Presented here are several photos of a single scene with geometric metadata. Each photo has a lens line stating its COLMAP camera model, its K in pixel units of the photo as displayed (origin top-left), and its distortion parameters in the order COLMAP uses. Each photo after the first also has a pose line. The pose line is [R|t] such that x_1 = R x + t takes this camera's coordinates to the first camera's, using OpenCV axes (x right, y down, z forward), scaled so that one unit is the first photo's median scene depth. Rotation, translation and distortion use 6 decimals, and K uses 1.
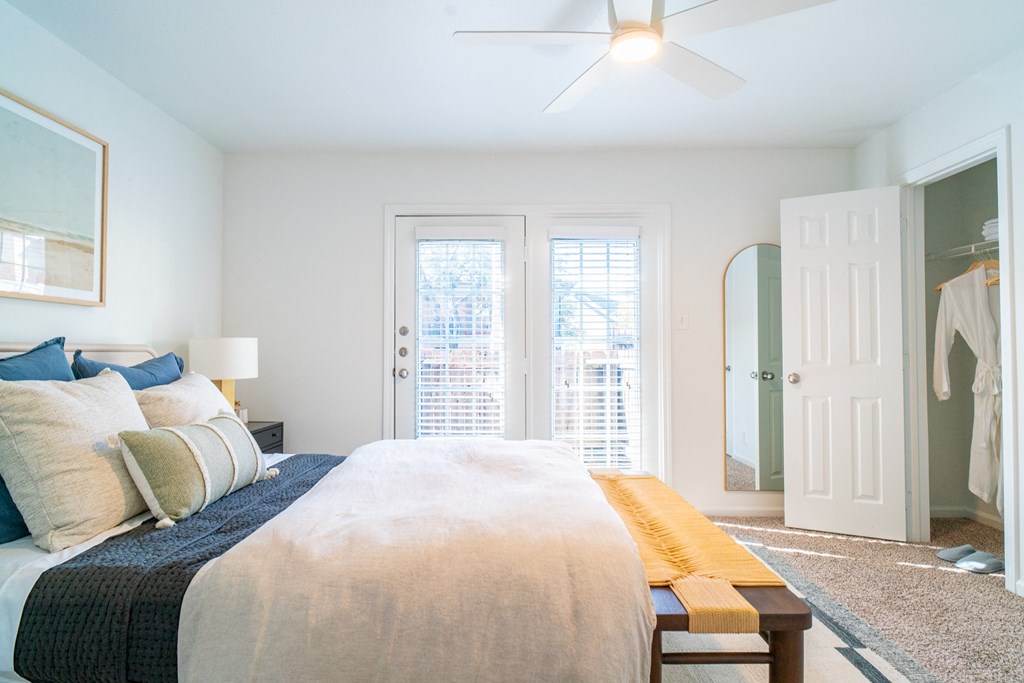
lens RADIAL K [[536.0, 0, 514.7], [0, 536.0, 344.8], [0, 0, 1]] dist [-0.005084, 0.002917]
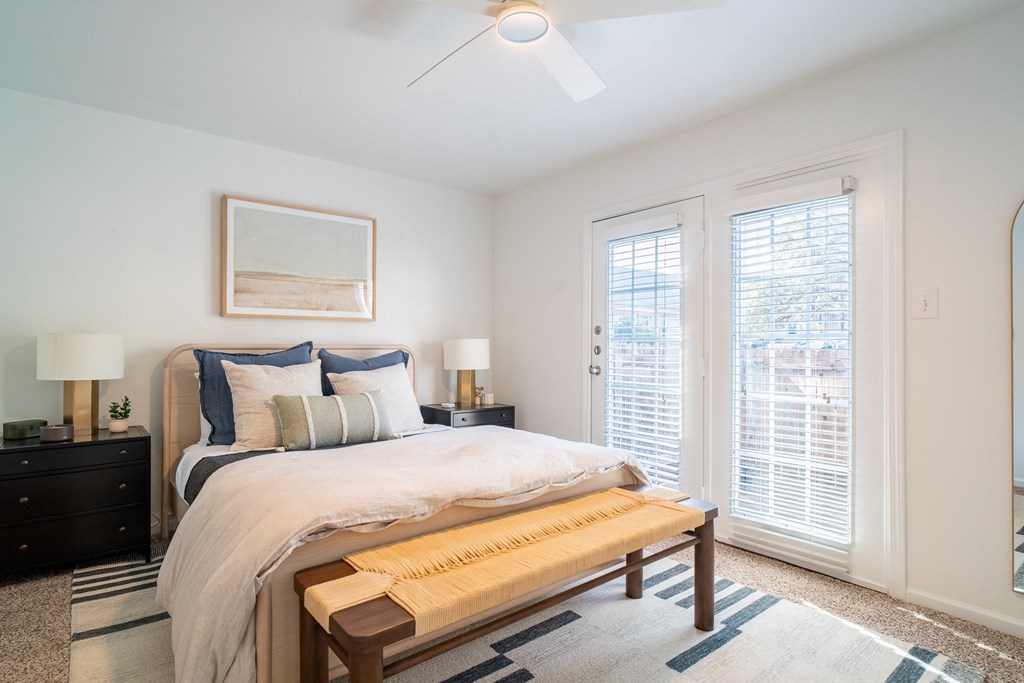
lens RADIAL K [[536.0, 0, 517.4], [0, 536.0, 341.2], [0, 0, 1]] dist [-0.005084, 0.002917]
pose [[0.640934, -0.005054, -0.767580, 0.523817], [0.006727, 0.999977, -0.000968, -0.004671], [0.767567, -0.004543, 0.640953, 0.214227]]
